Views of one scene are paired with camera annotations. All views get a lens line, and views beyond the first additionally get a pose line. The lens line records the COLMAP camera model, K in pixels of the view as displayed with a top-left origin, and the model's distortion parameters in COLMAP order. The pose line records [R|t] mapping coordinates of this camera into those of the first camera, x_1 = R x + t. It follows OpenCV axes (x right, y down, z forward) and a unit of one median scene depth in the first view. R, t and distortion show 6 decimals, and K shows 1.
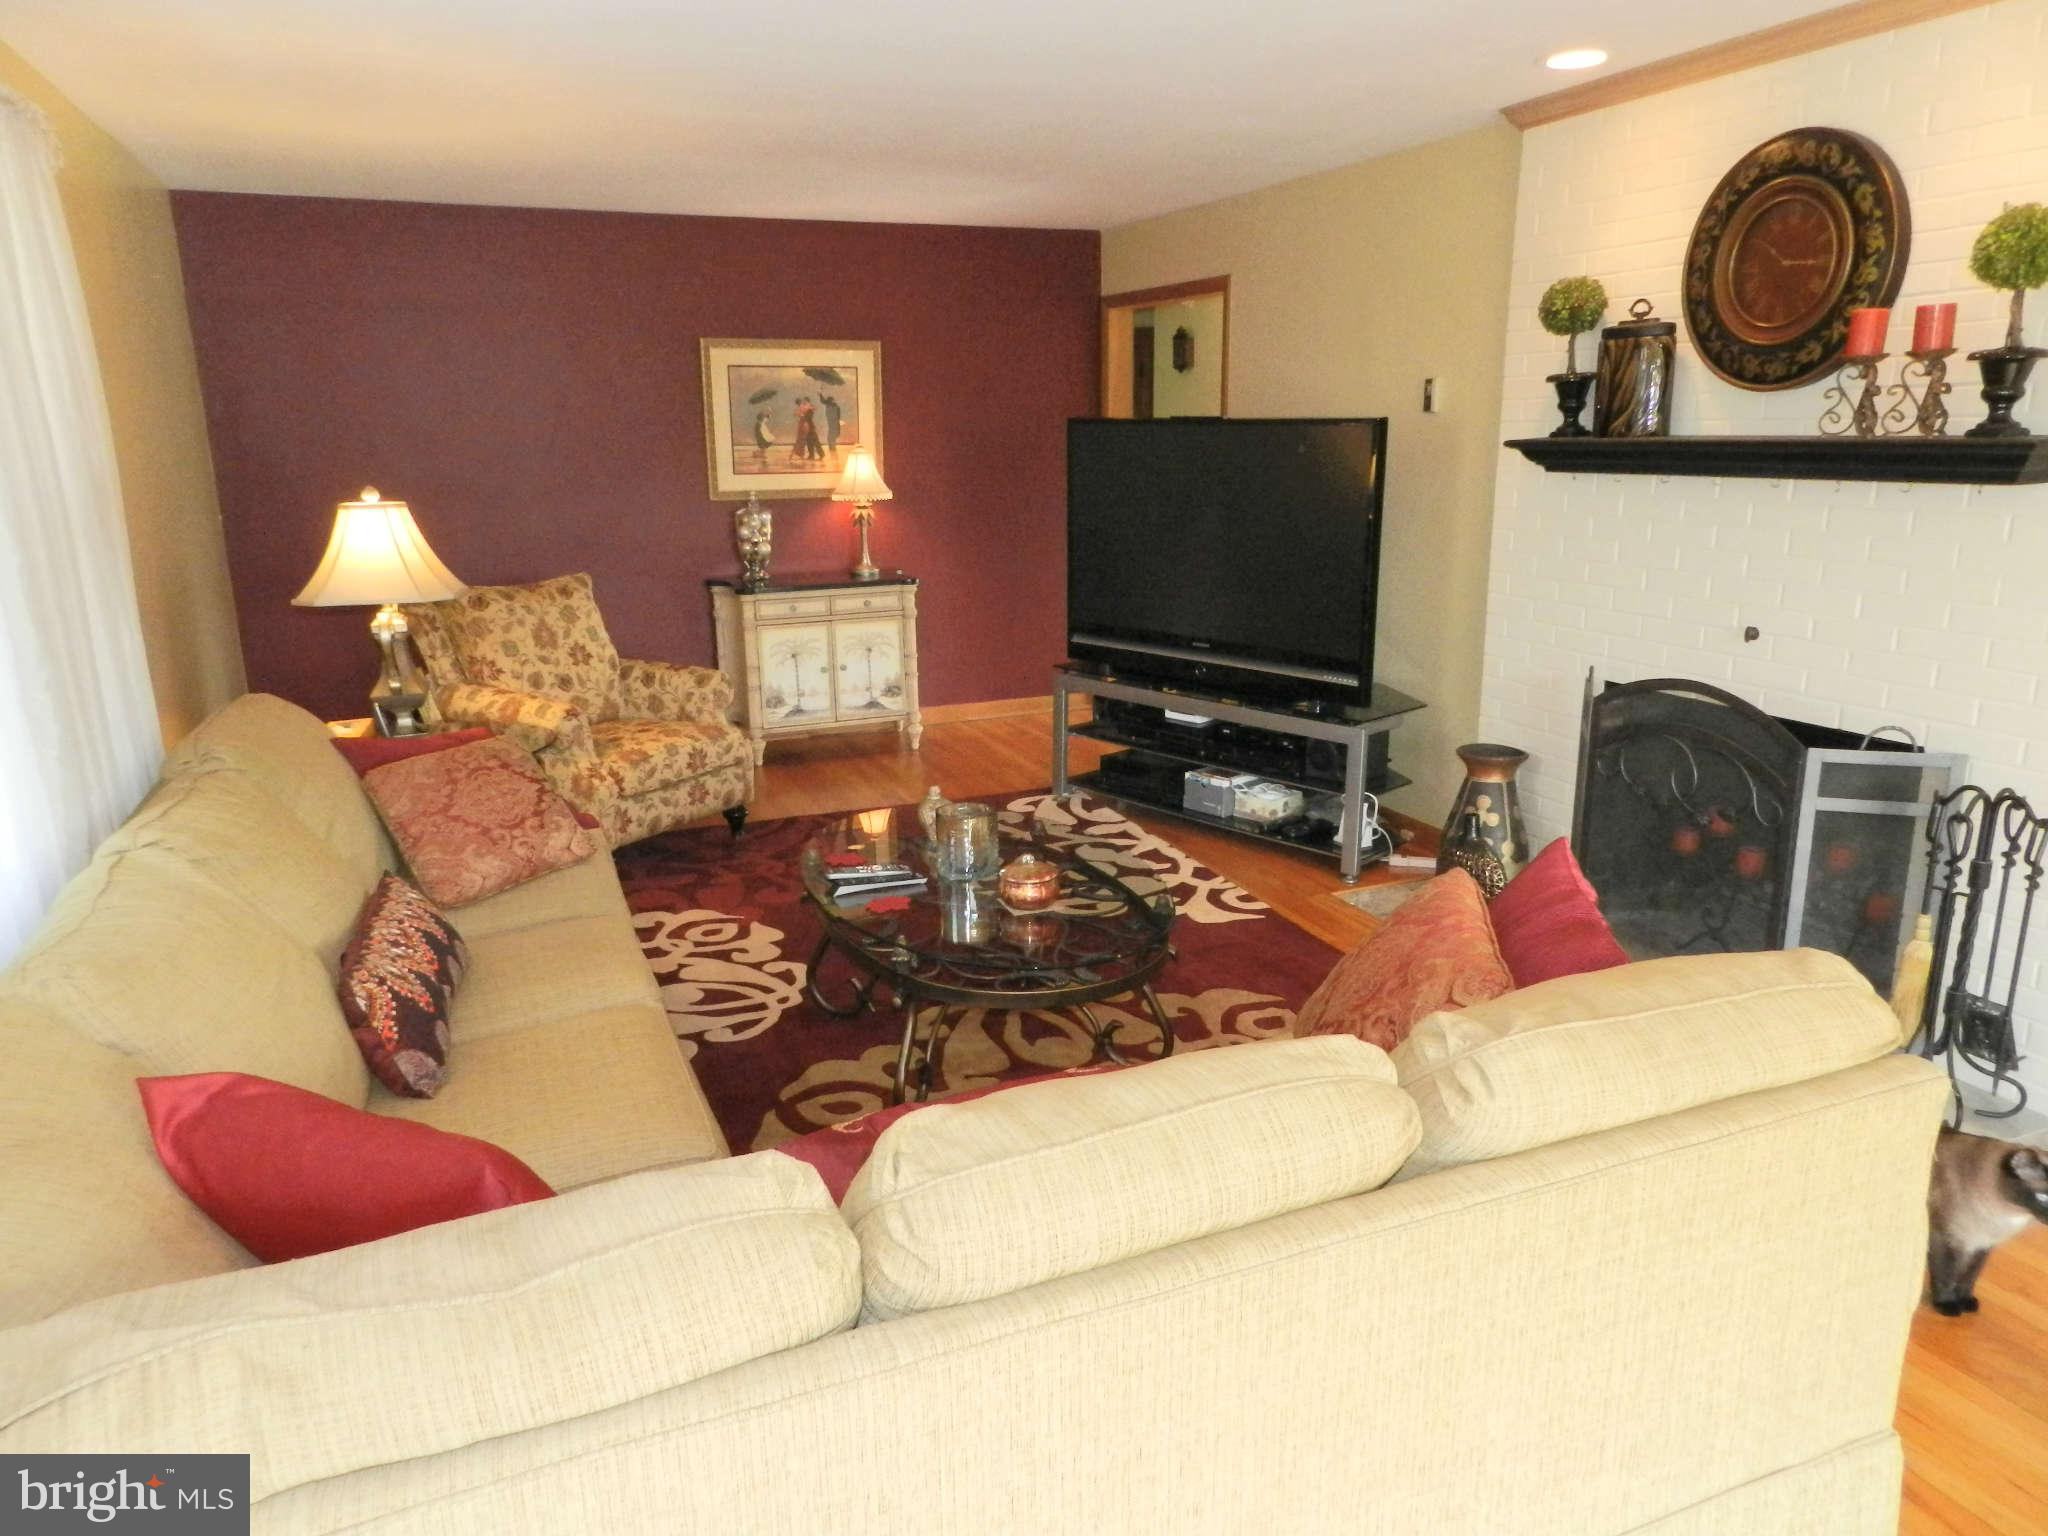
lens RADIAL K [[1412.6, 0, 1024.1], [0, 1412.6, 778.7], [0, 0, 1]] dist [0.036674, 0.003804]
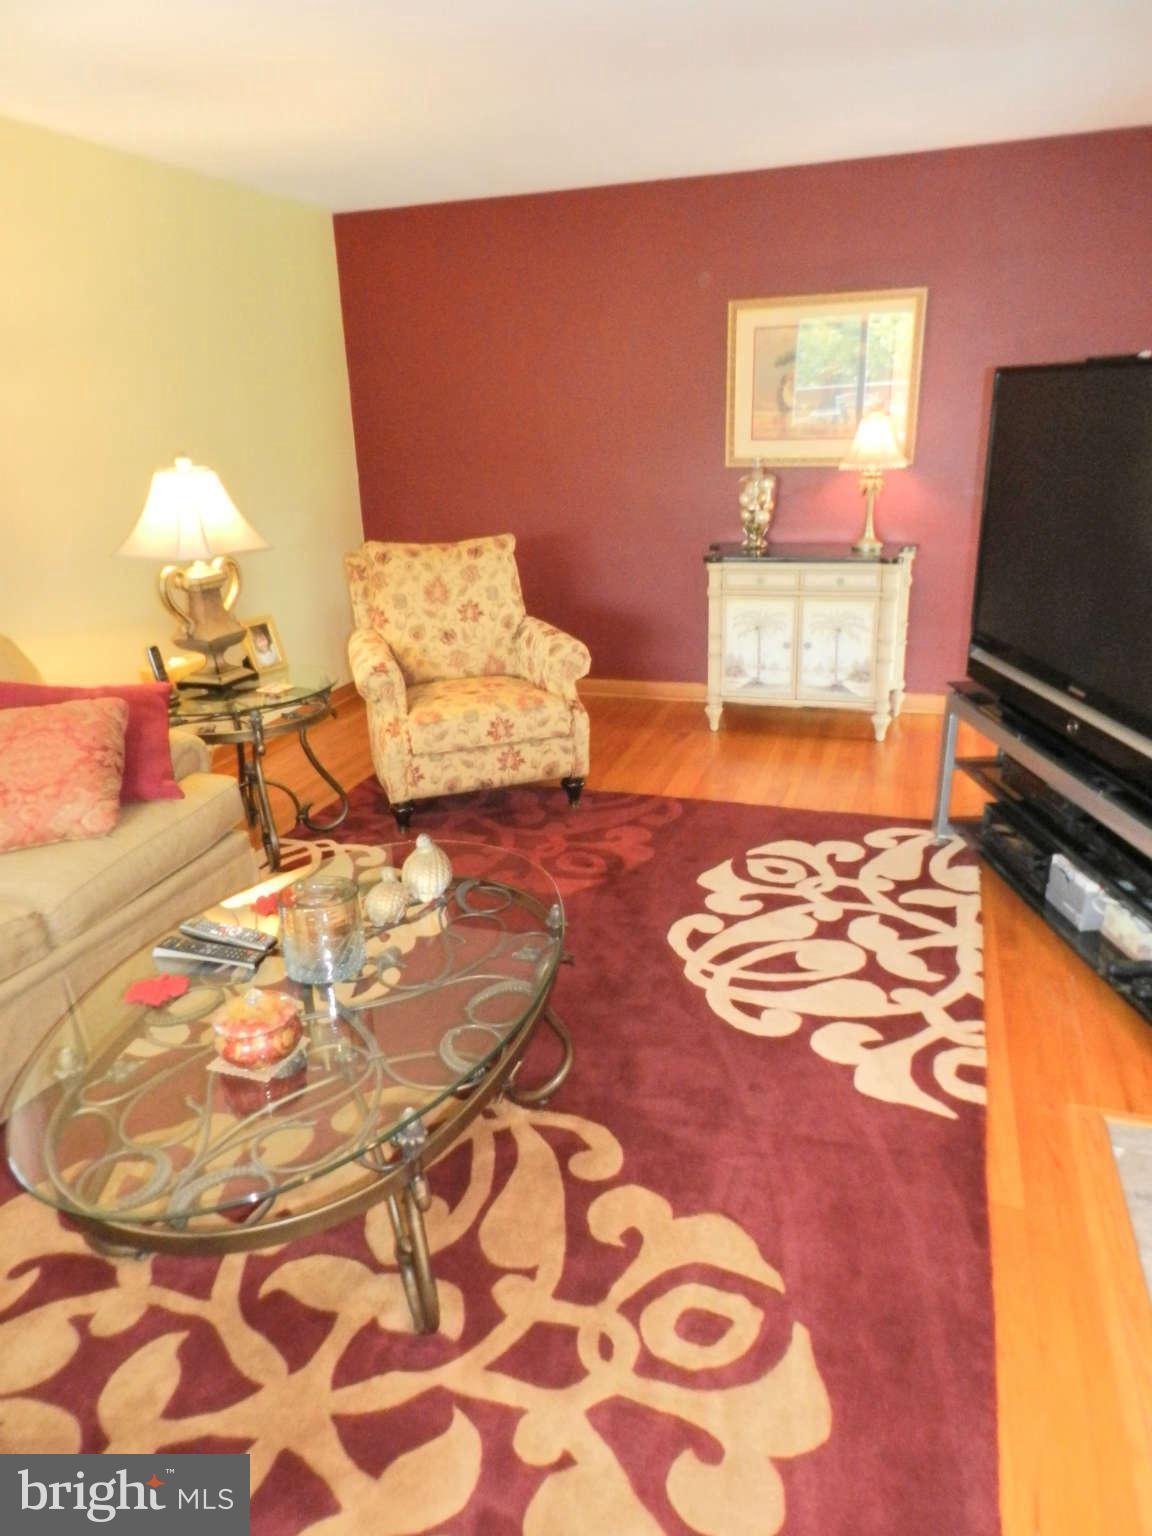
lens RADIAL K [[1051.6, 0, 566.6], [0, 1051.6, 764.7], [0, 0, 1]] dist [0.029983, -0.009163]
pose [[0.754513, 0.198807, -0.625448, 0.276238], [-0.140924, 0.979862, 0.141458, -0.099511], [0.640976, -0.018591, 0.767336, 0.436862]]
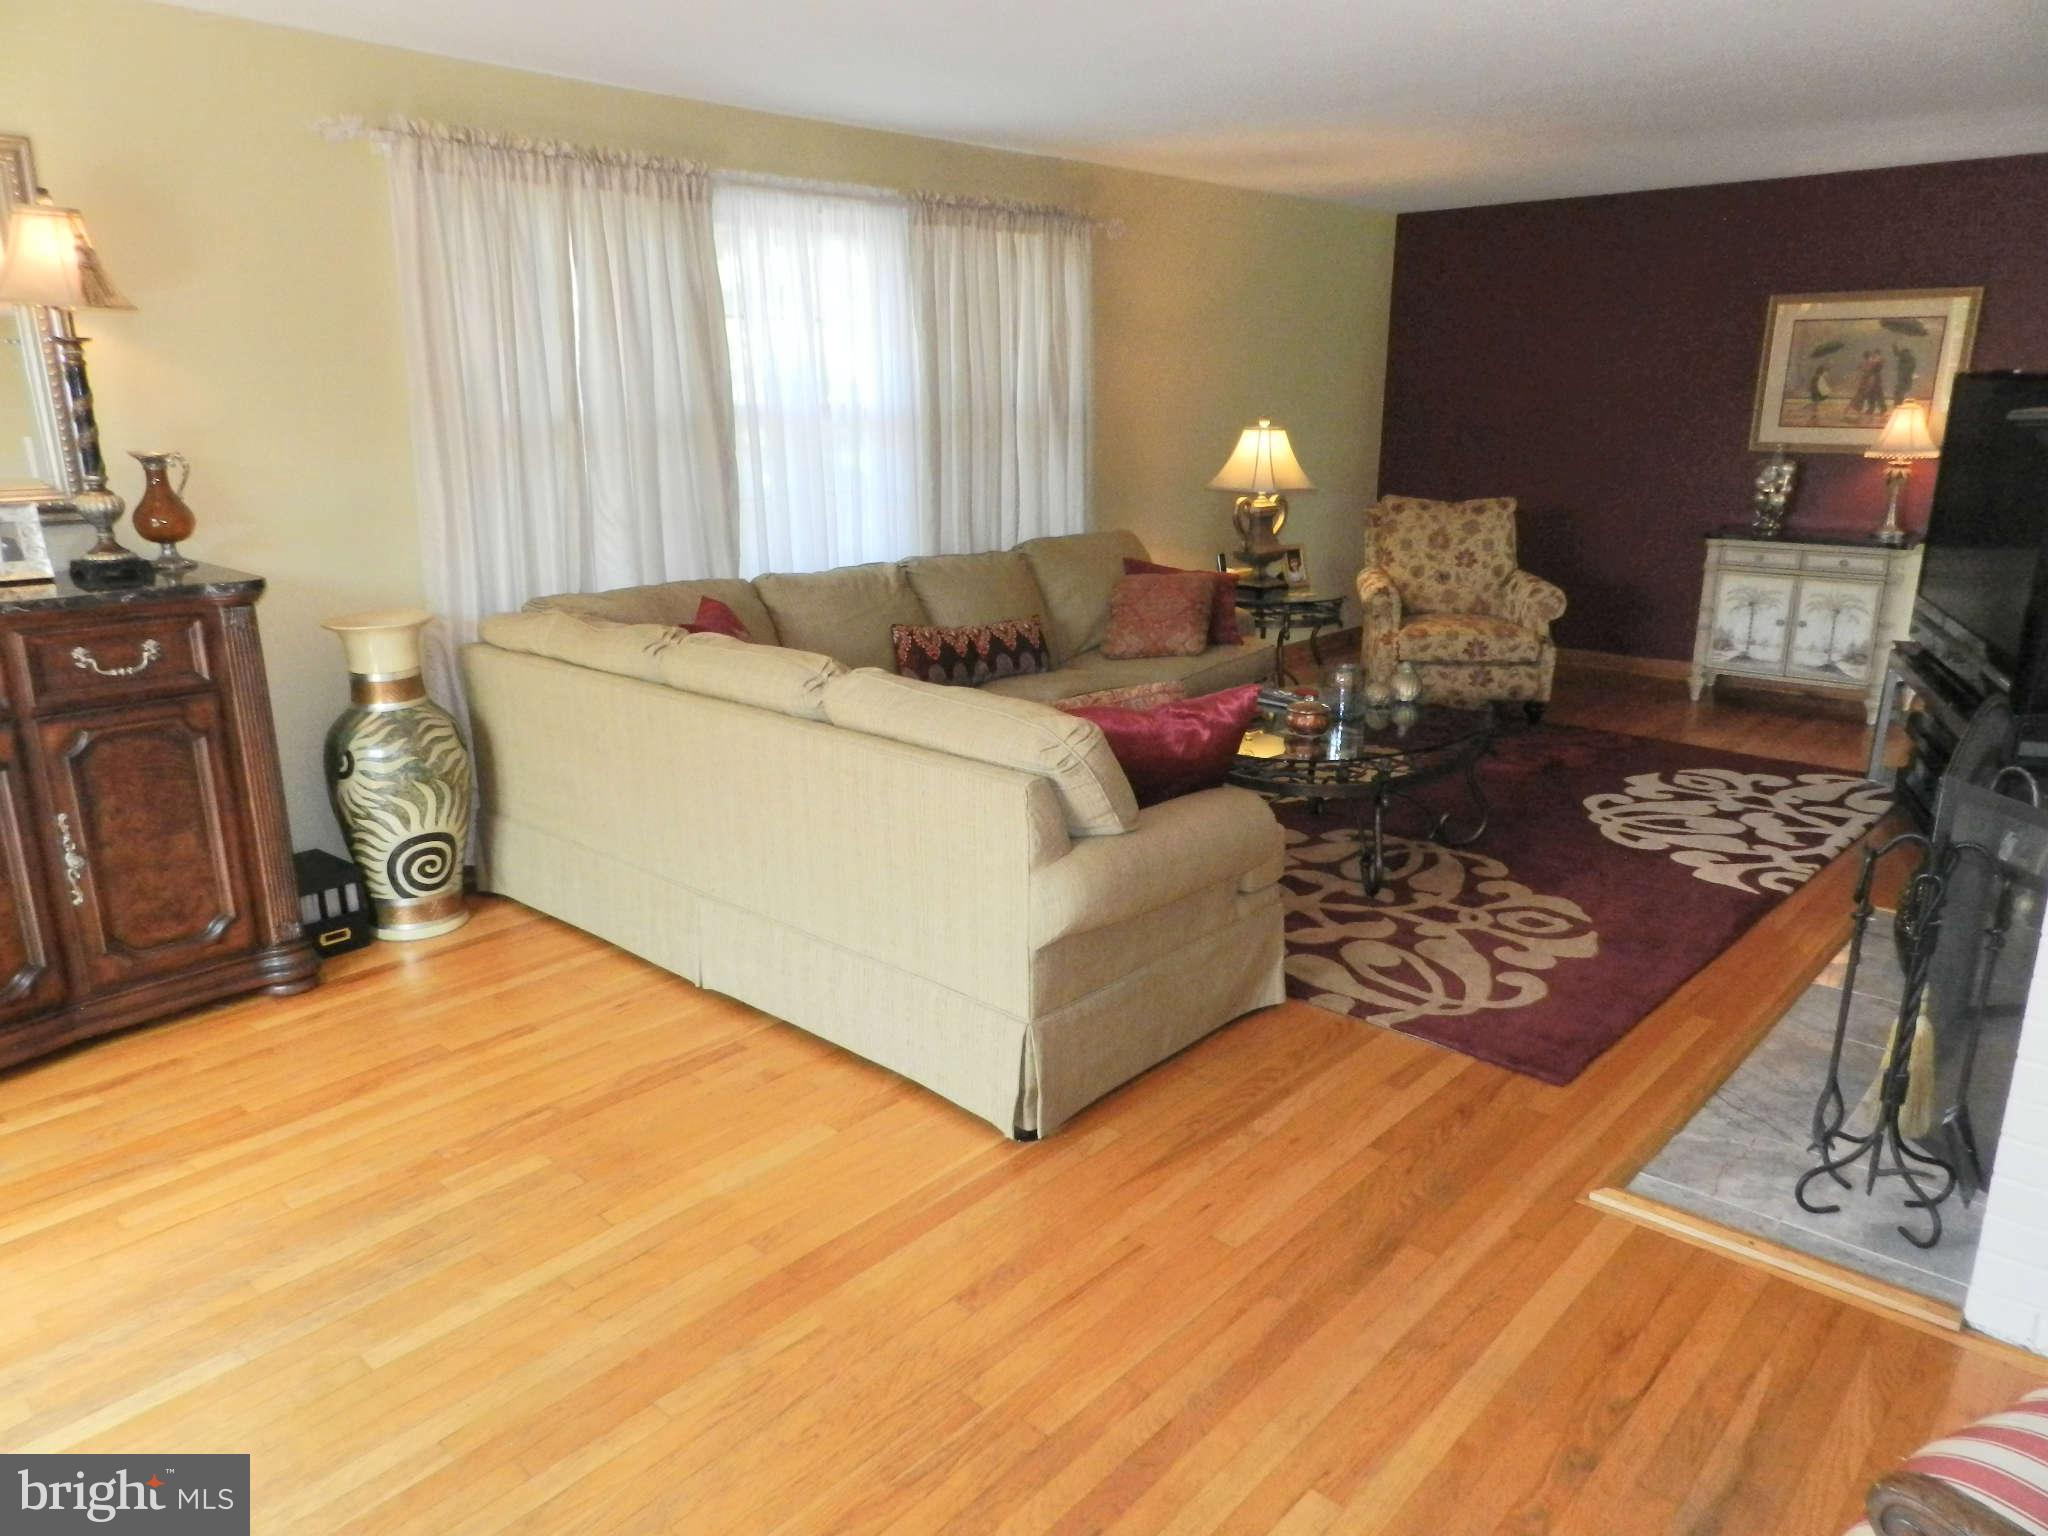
lens RADIAL K [[1402.2, 0, 1025.3], [0, 1402.2, 778.5], [0, 0, 1]] dist [0.029983, -0.009163]
pose [[0.427181, 0.258358, -0.866469, 0.681495], [-0.230725, 0.957729, 0.171819, -0.024731], [0.874233, 0.126519, 0.468733, 0.087096]]
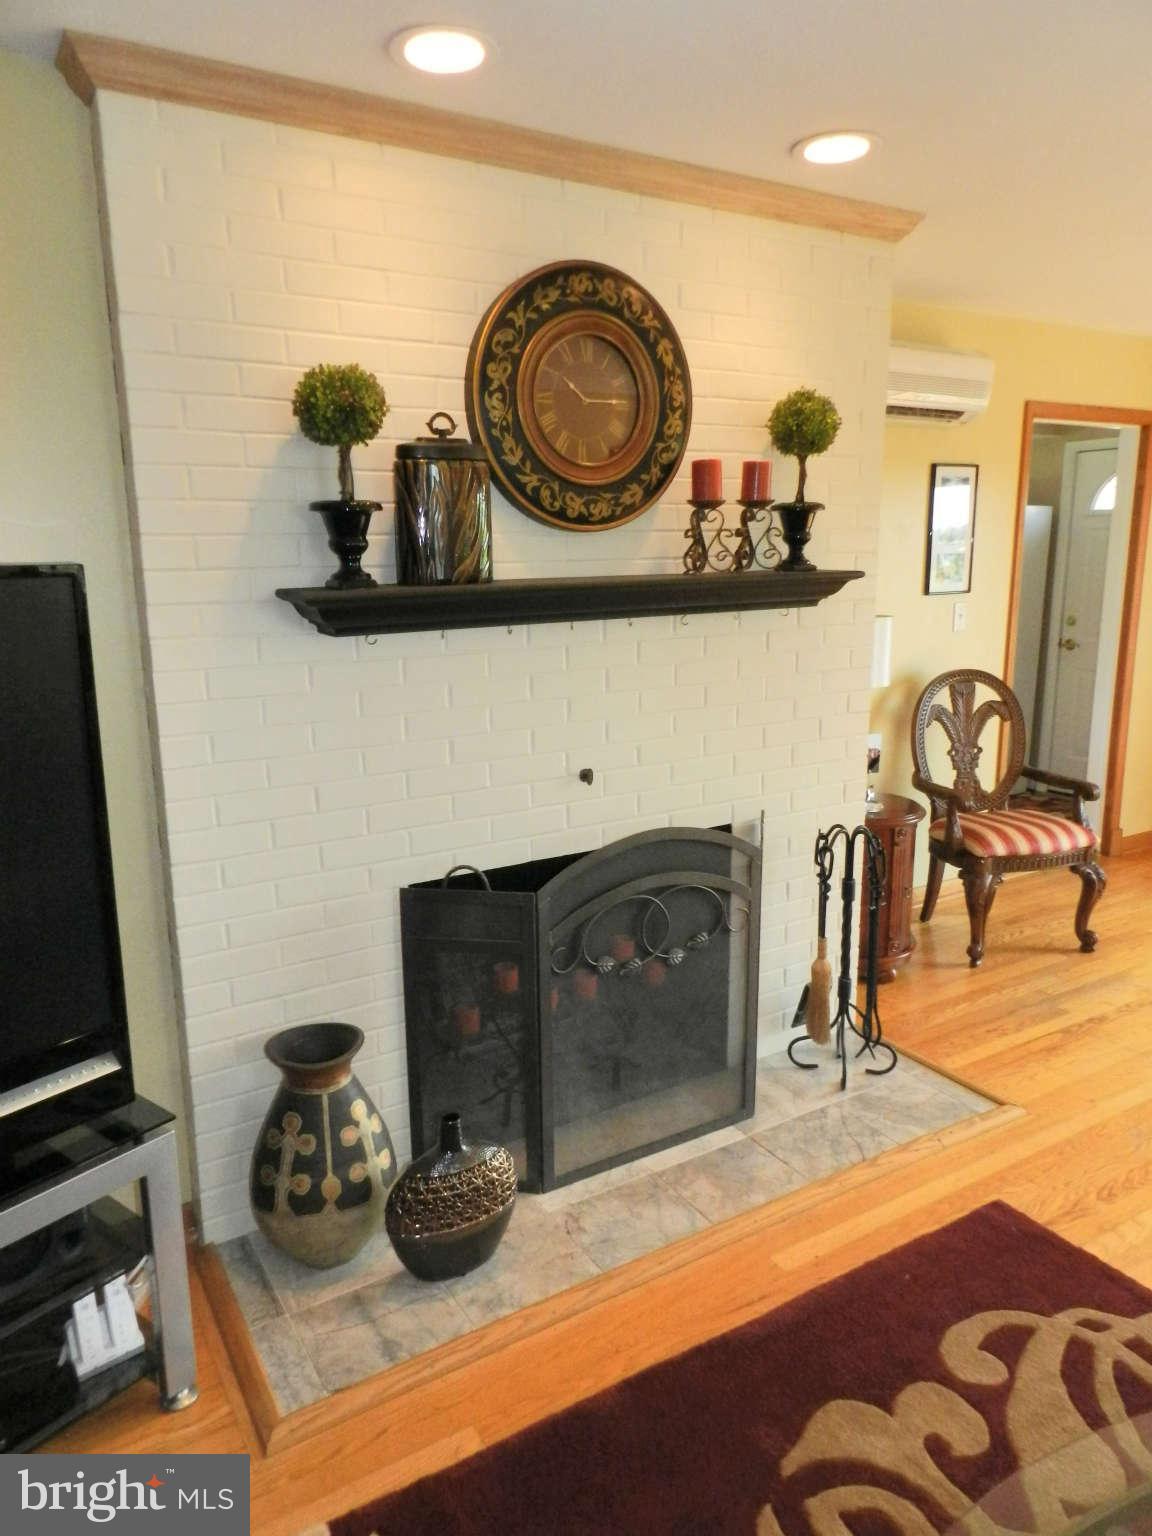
lens RADIAL K [[1051.6, 0, 566.6], [0, 1051.6, 764.7], [0, 0, 1]] dist [0.029983, -0.009163]
pose [[-0.150446, -0.188658, 0.970451, -0.136466], [0.260776, 0.939284, 0.223026, -0.199252], [-0.953605, 0.286624, -0.092114, 0.784715]]
